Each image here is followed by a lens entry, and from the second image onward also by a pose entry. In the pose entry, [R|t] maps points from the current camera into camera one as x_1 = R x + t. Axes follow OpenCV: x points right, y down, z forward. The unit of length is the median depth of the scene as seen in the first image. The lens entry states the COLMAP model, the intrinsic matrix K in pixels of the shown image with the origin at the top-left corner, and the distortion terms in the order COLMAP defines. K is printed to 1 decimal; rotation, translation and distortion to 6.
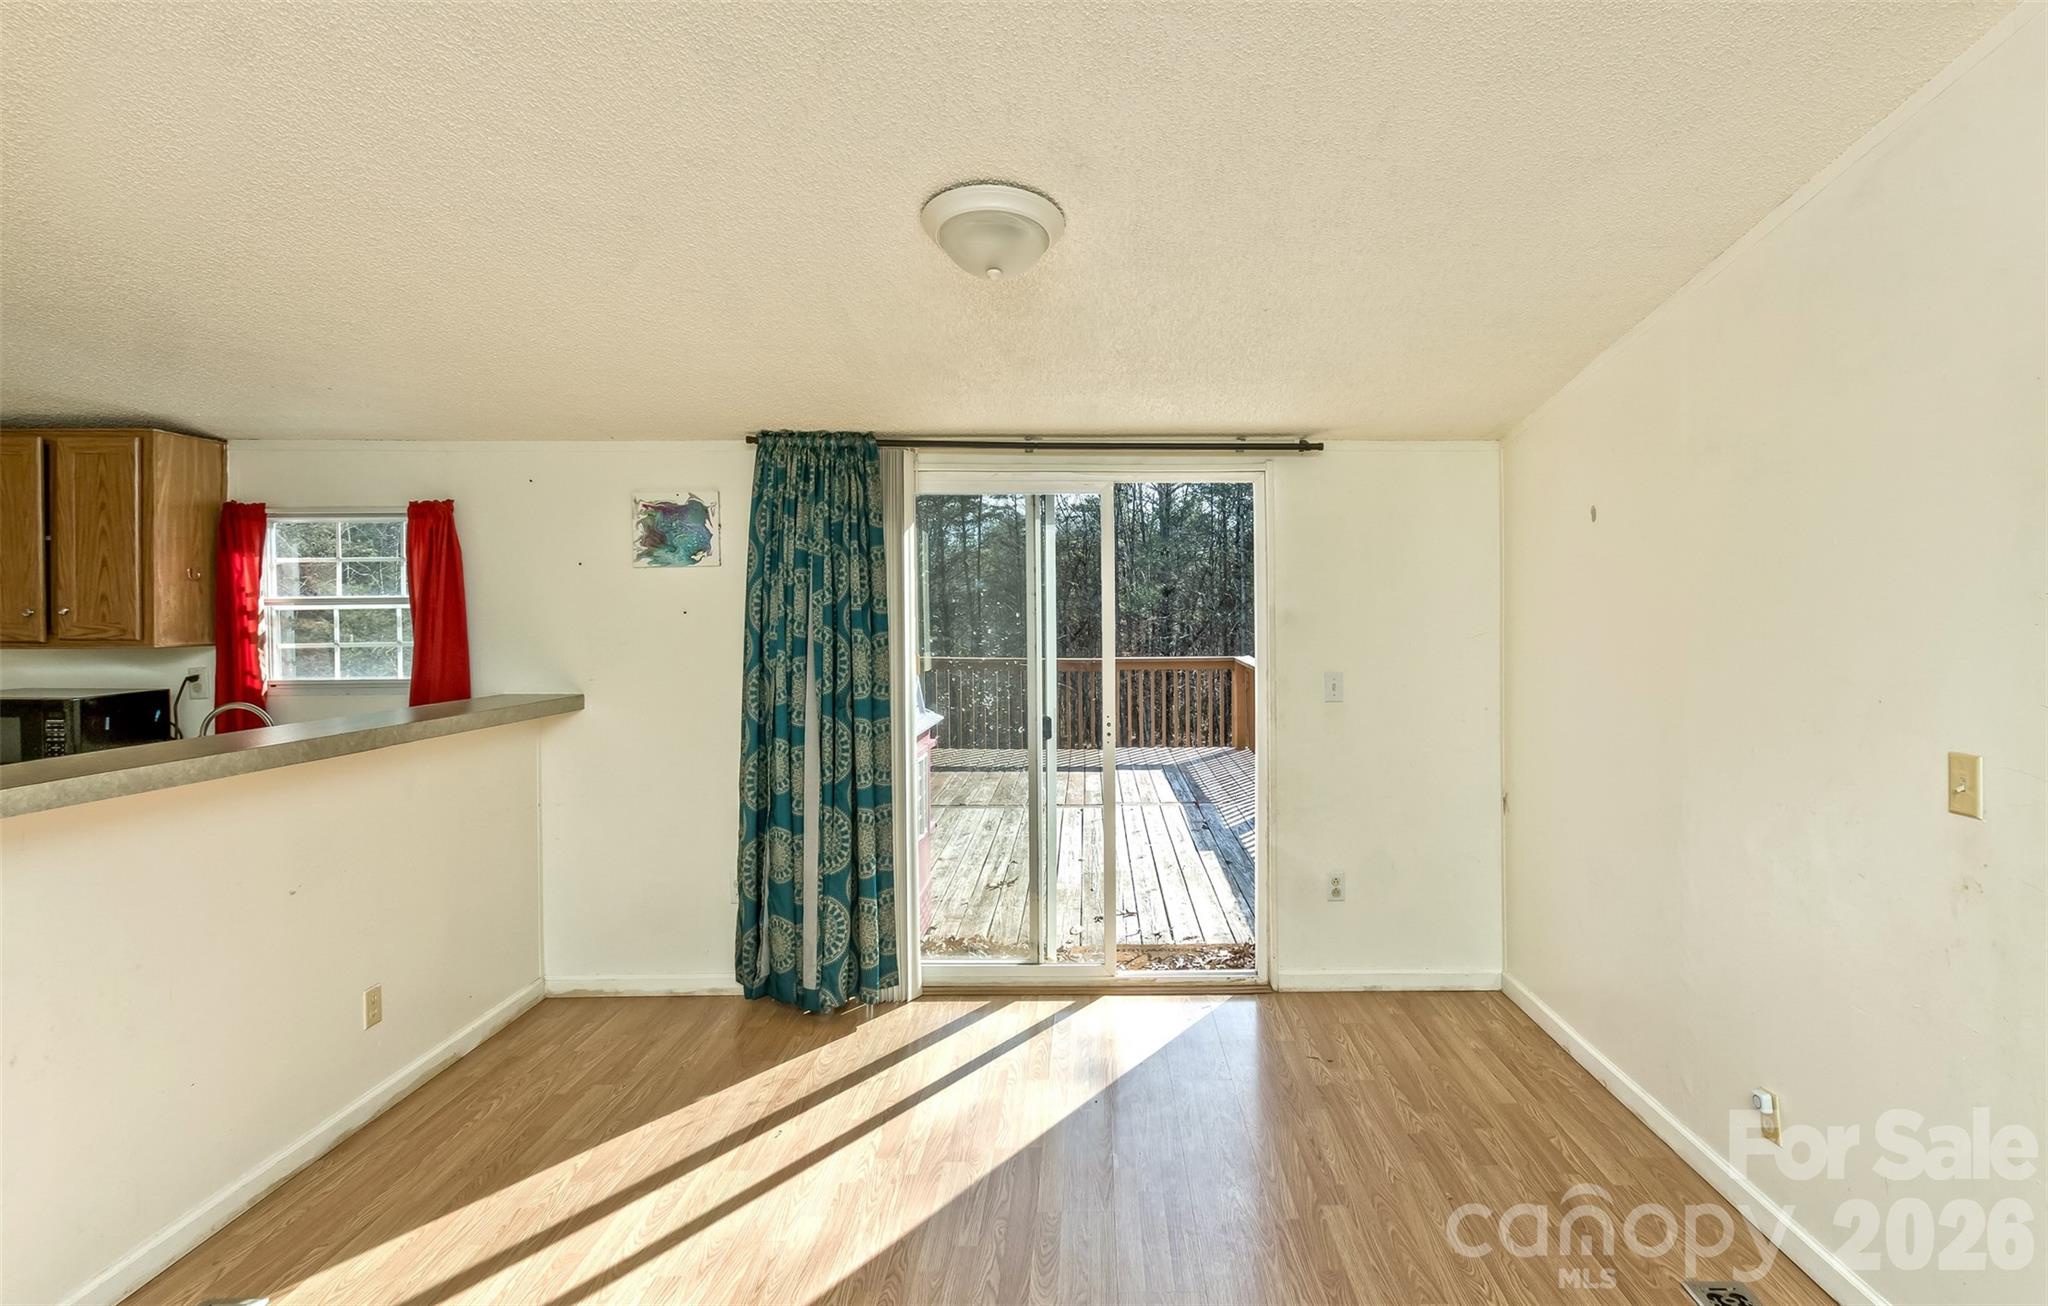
lens RADIAL K [[1012.6, 0, 1093.7], [0, 1012.6, 623.3], [0, 0, 1]] dist [0.004137, 0.000297]
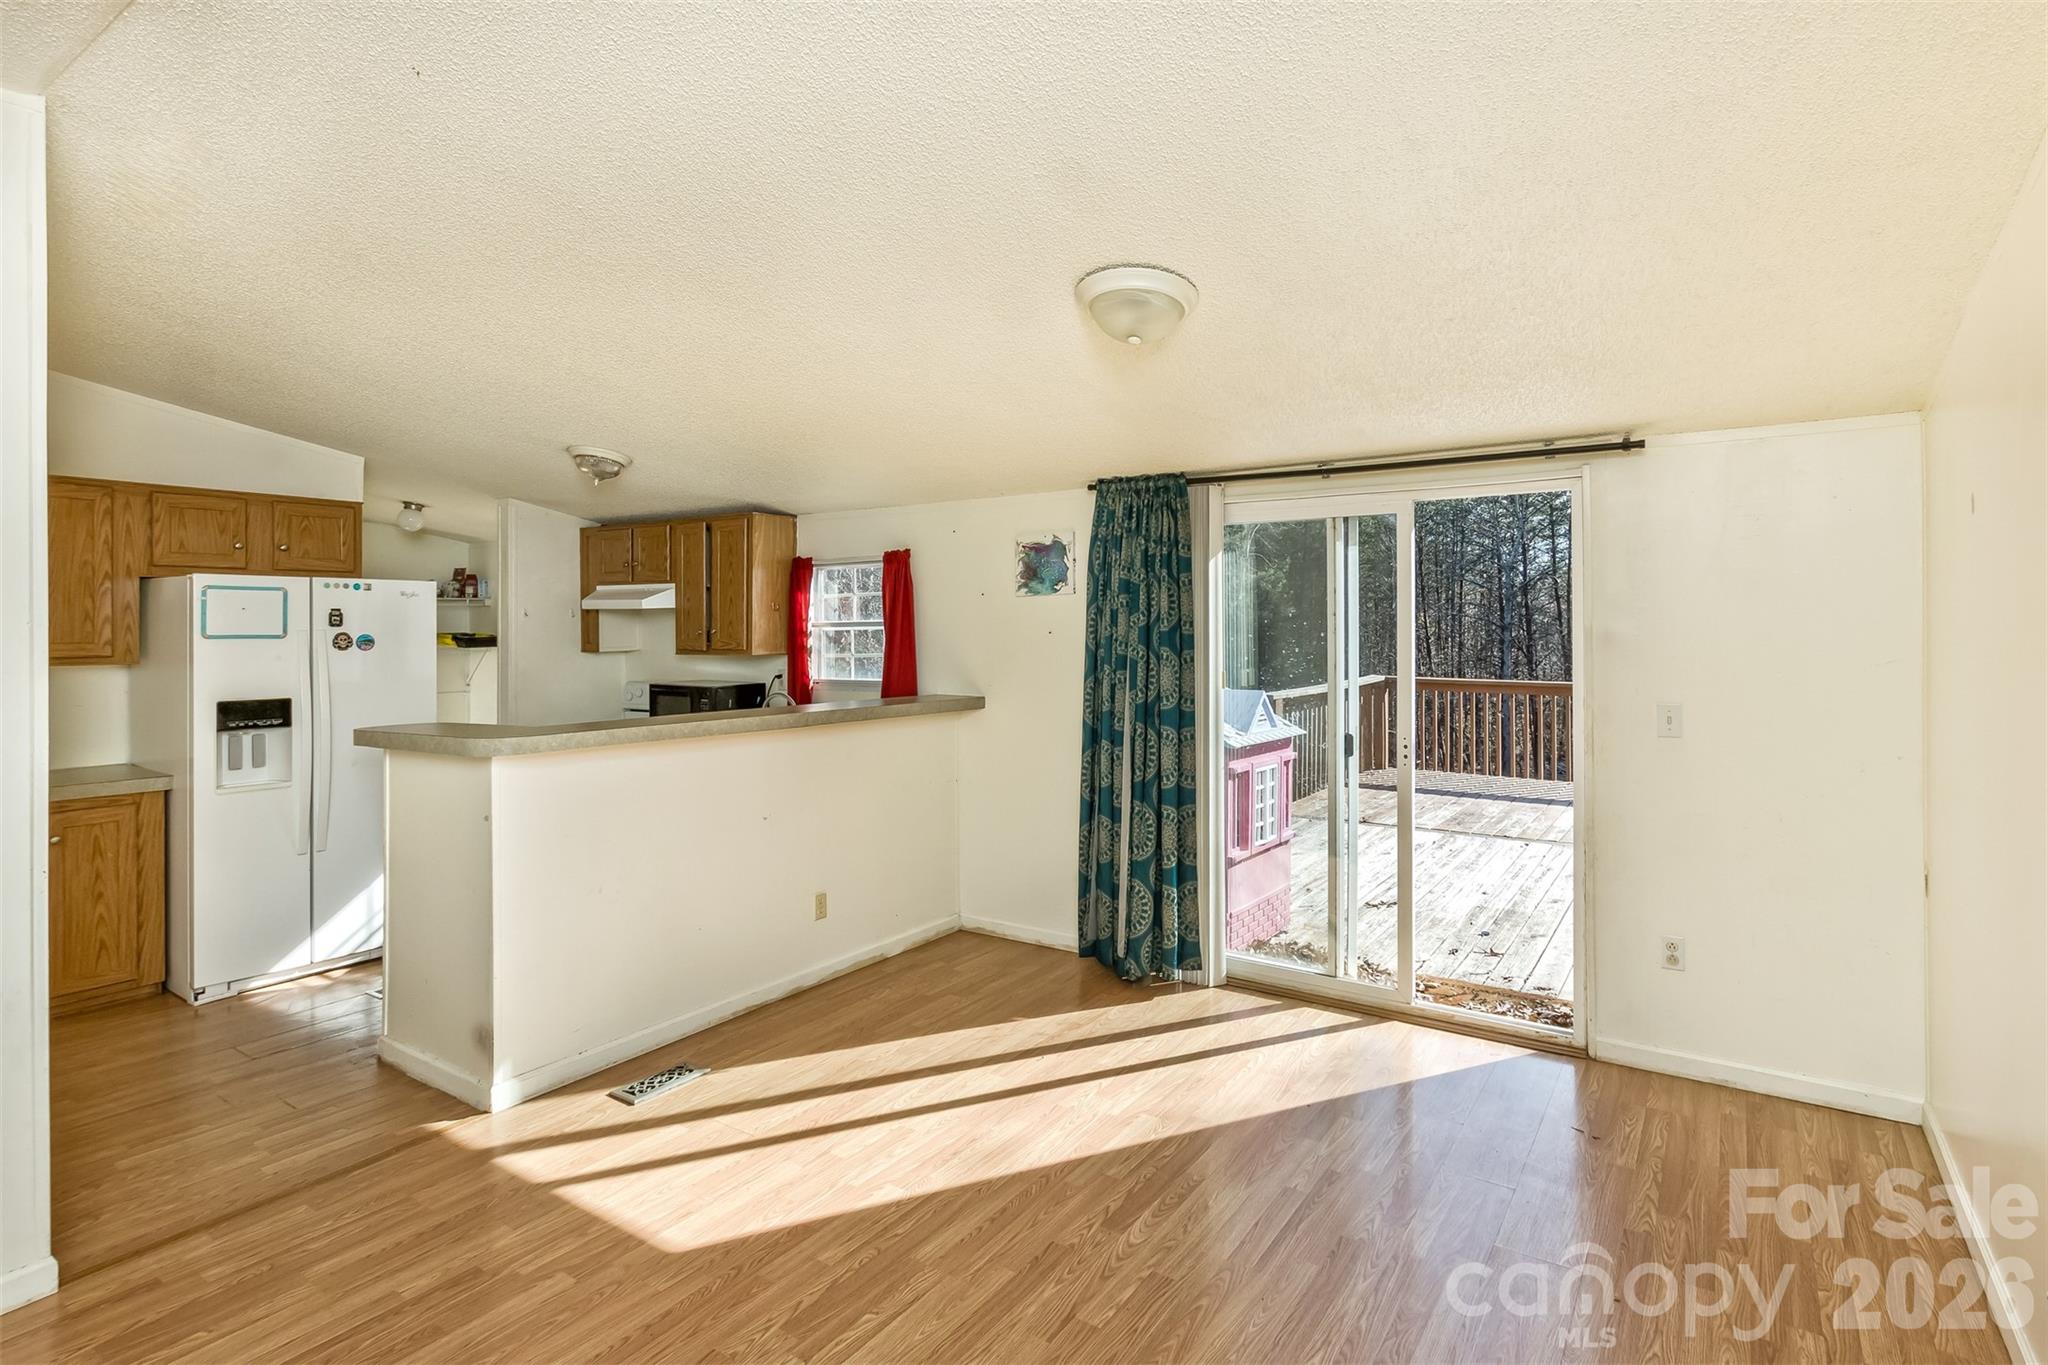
lens RADIAL K [[1003.3, 0, 1063.1], [0, 1003.3, 634.8], [0, 0, 1]] dist [0.000070, -0.000119]
pose [[0.831632, 0.002809, -0.555320, 0.289923], [-0.007591, 0.999951, -0.006309, -0.000393], [0.555276, 0.009462, 0.831613, 0.003147]]
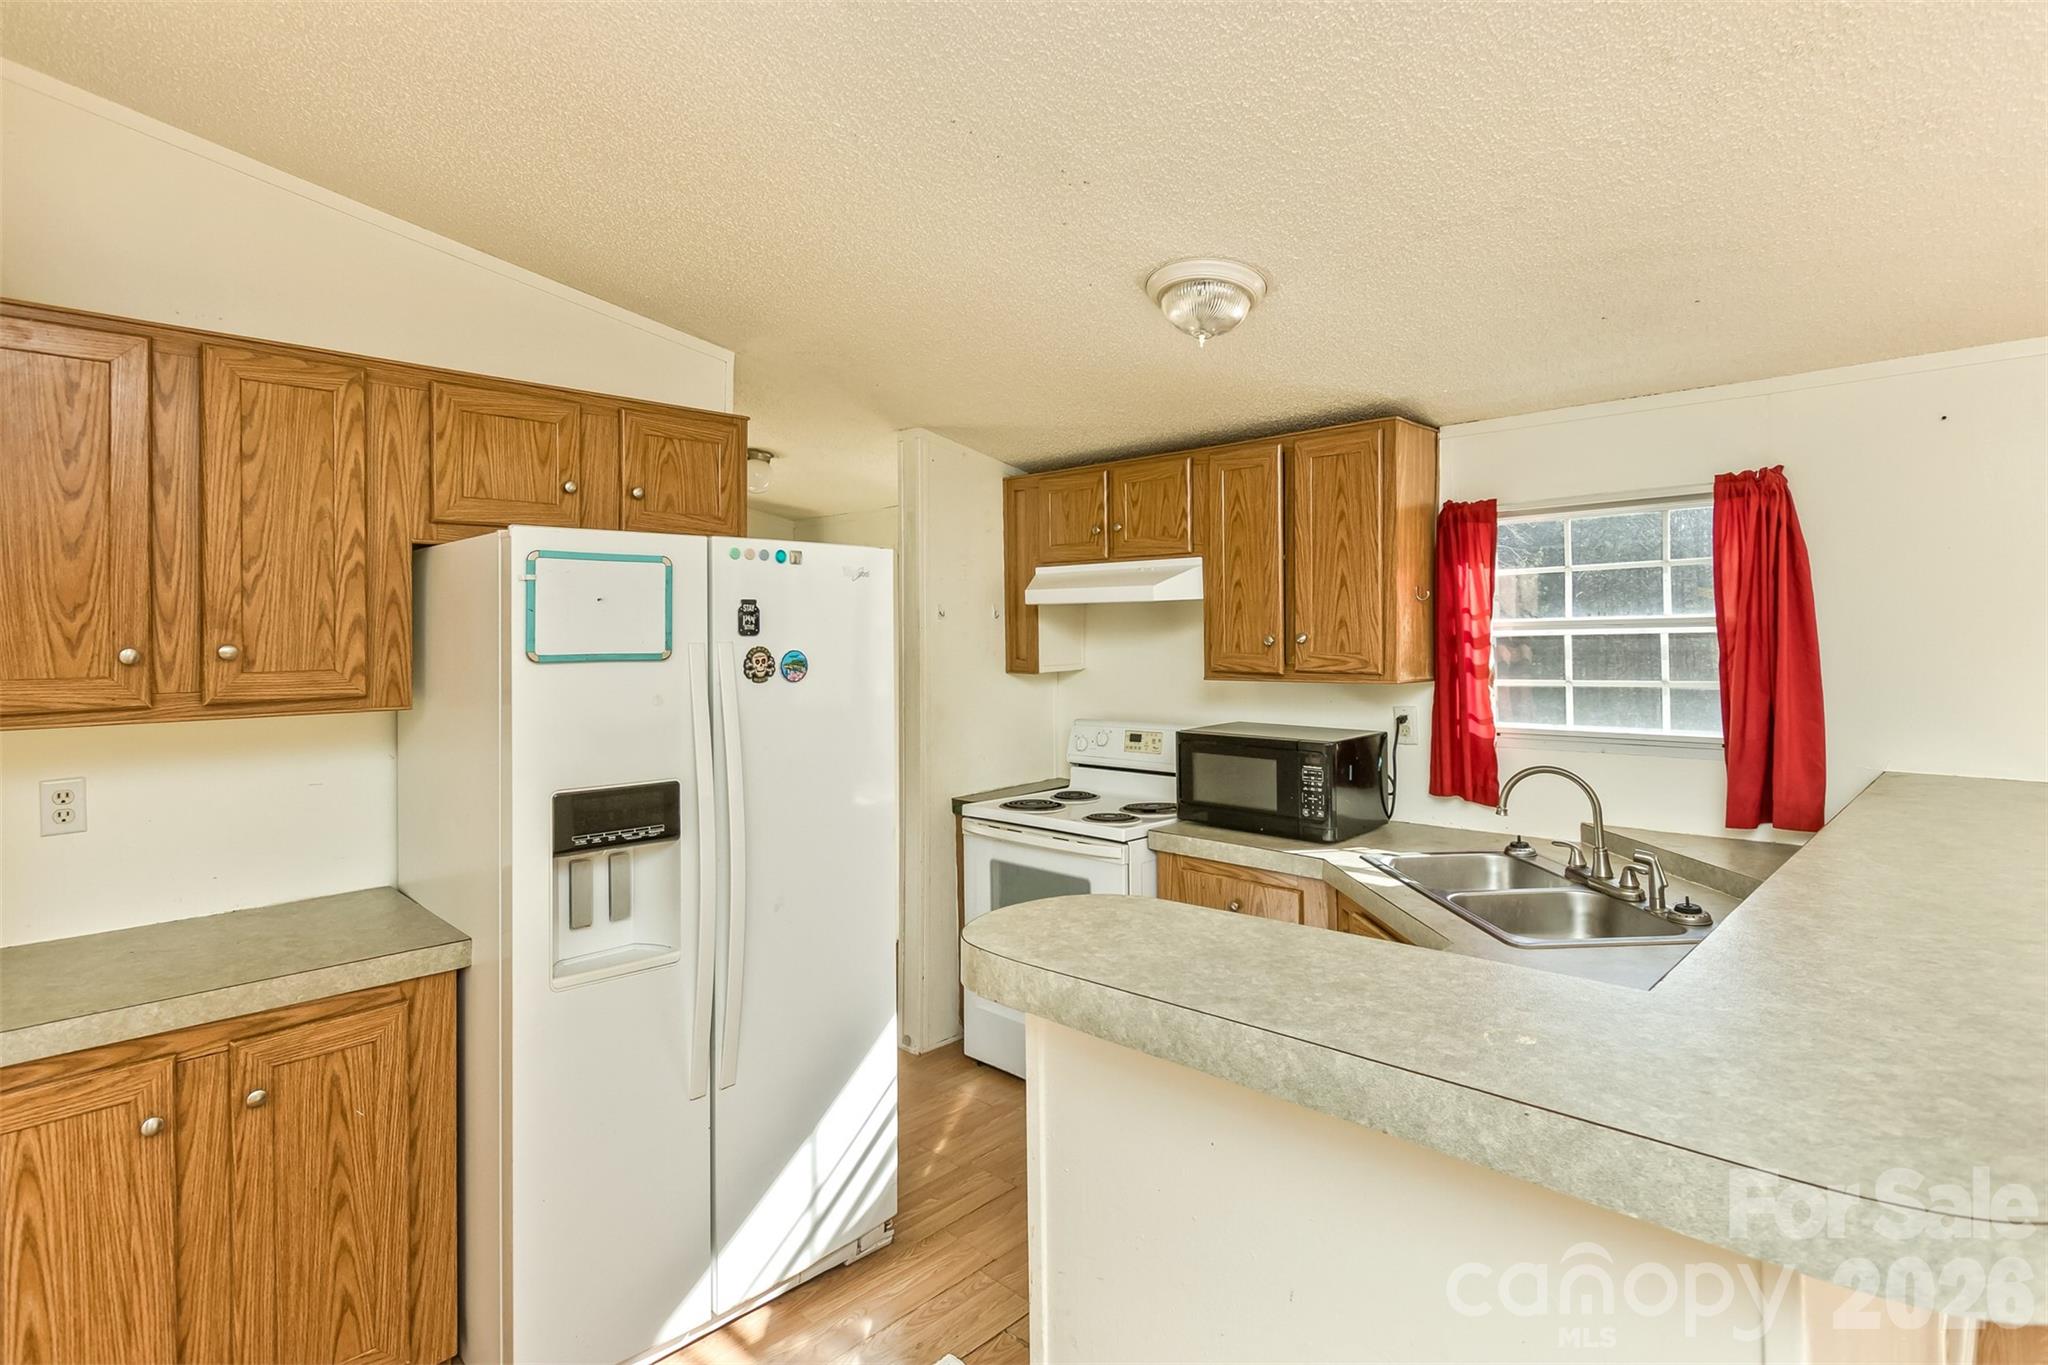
lens RADIAL K [[1014.9, 0, 1024.2], [0, 1014.9, 632.6], [0, 0, 1]] dist [0.002651, 0.000291]
pose [[0.706654, -0.007098, -0.707524, -0.532883], [-0.002501, 0.999918, -0.012530, -0.005567], [0.707555, 0.010624, 0.706578, 0.199486]]
